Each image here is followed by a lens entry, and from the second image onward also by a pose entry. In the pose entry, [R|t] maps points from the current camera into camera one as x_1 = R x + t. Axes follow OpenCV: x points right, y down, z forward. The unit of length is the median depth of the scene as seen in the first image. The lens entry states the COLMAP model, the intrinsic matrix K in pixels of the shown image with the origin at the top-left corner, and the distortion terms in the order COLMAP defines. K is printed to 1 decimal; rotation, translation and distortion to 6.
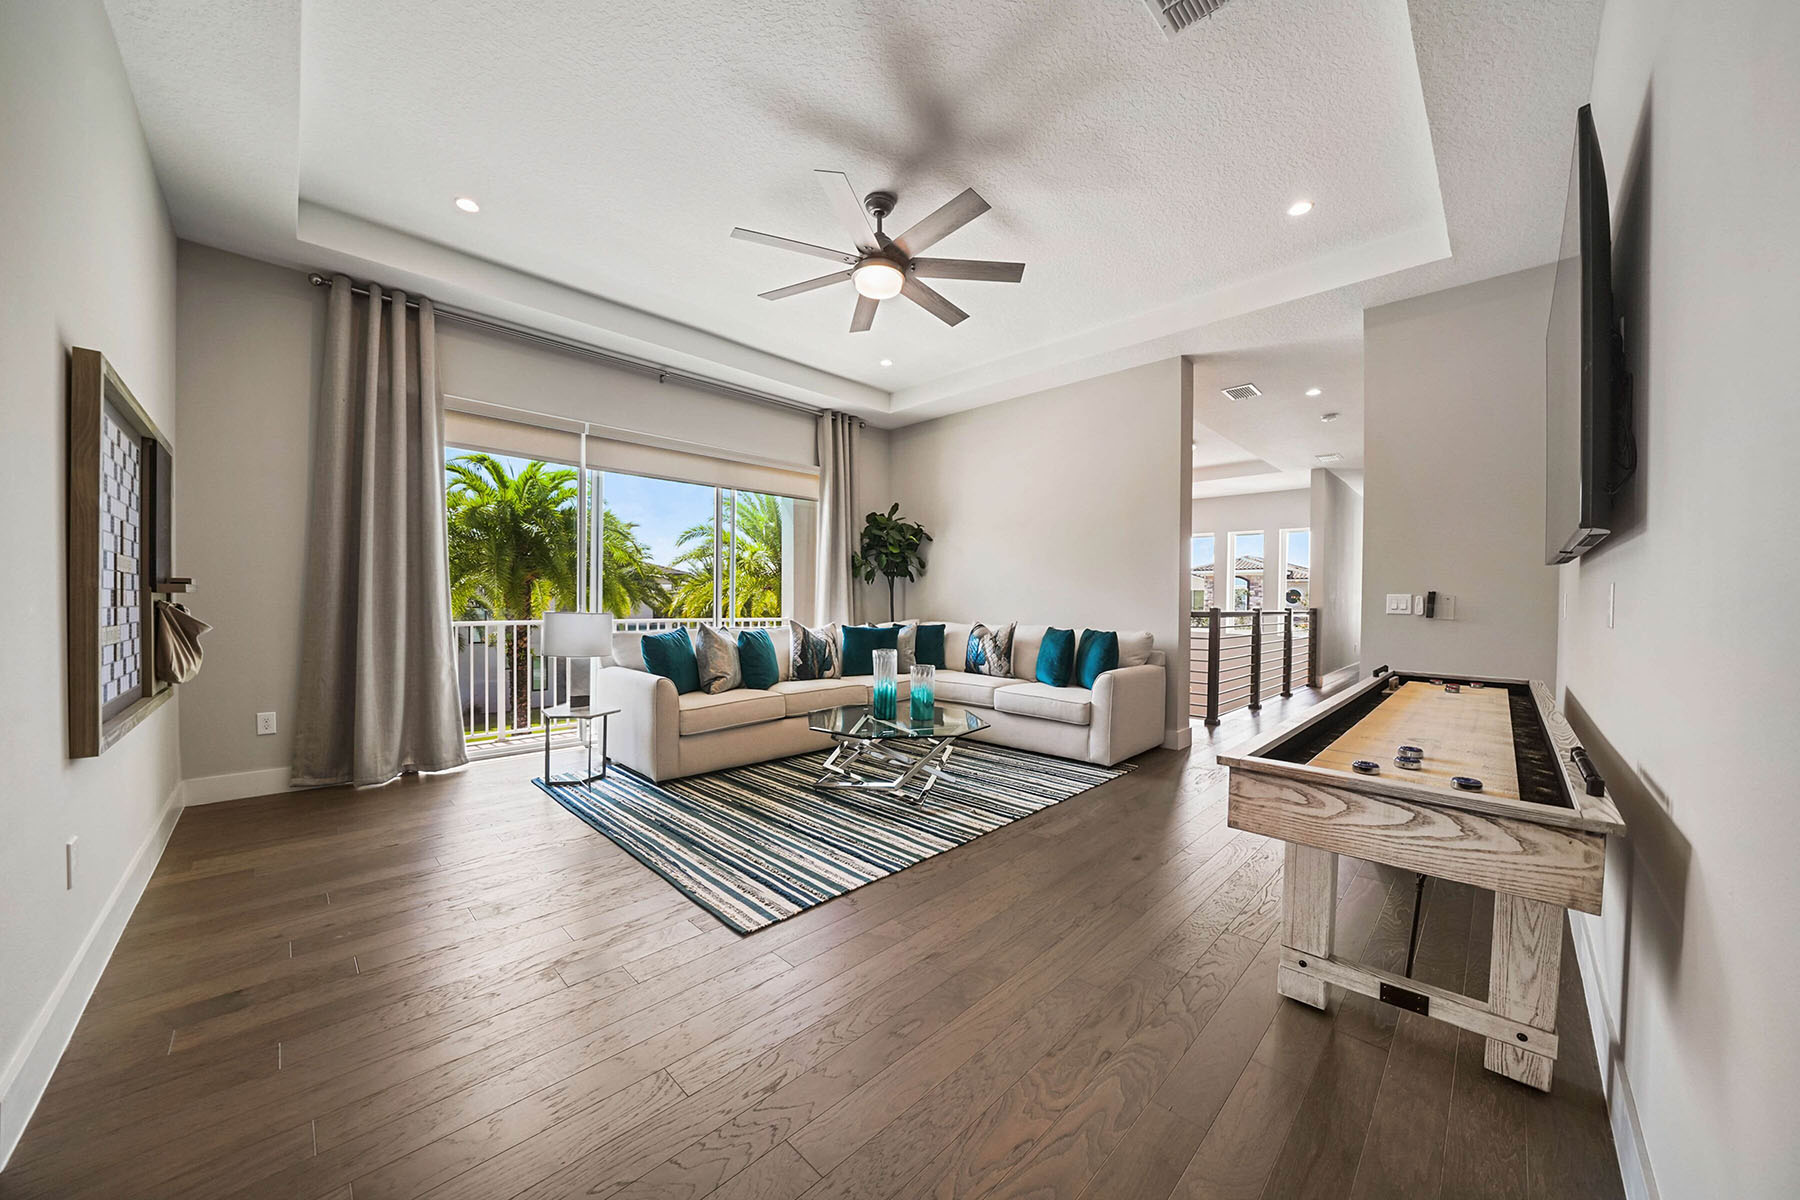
lens RADIAL K [[619.0, 0, 897.2], [0, 619.0, 605.0], [0, 0, 1]] dist [-0.000141, -0.000017]
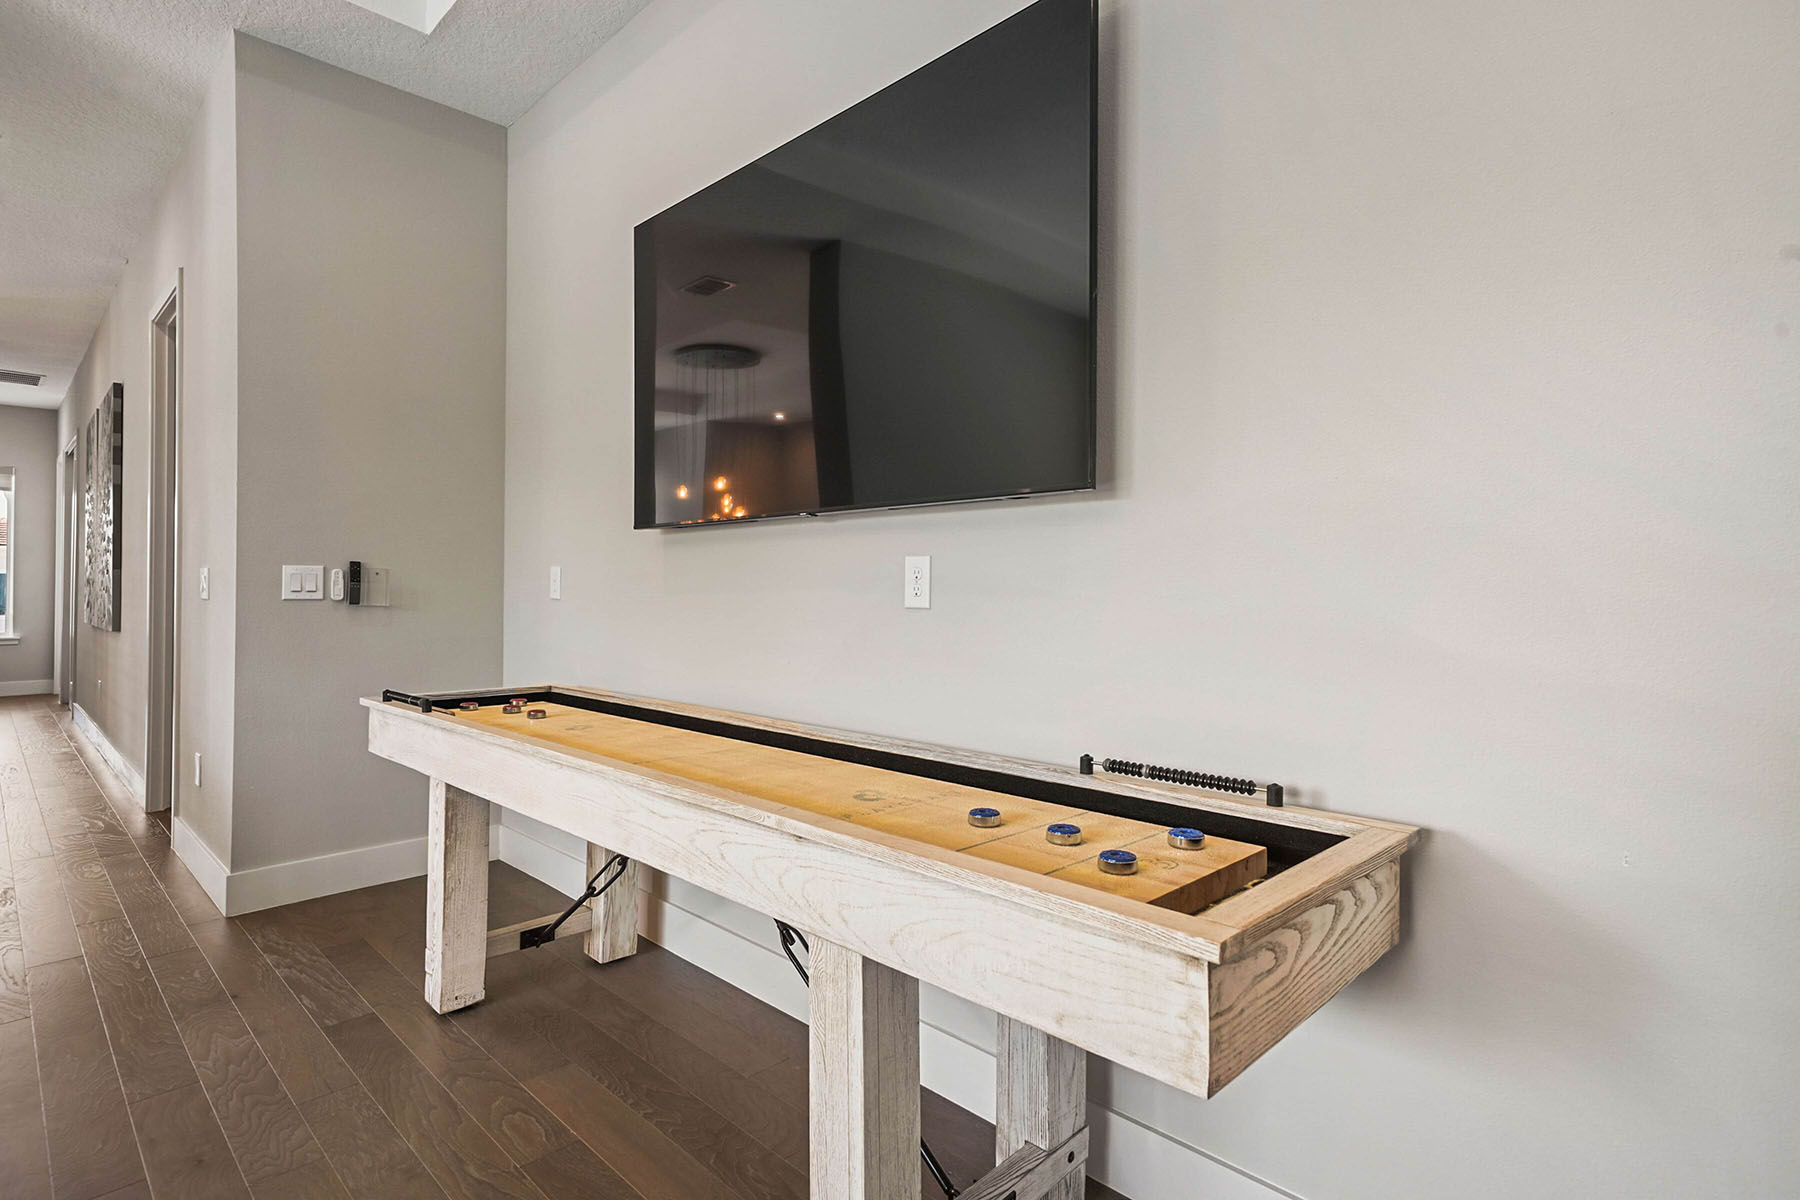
lens RADIAL K [[906.5, 0, 901.0], [0, 906.5, 581.3], [0, 0, 1]] dist [0.006228, 0.001074]
pose [[0.002239, 0.000546, 0.999997, -0.026491], [0.003781, 0.999993, -0.000555, -0.000054], [-0.999990, 0.003782, 0.002237, 0.341785]]
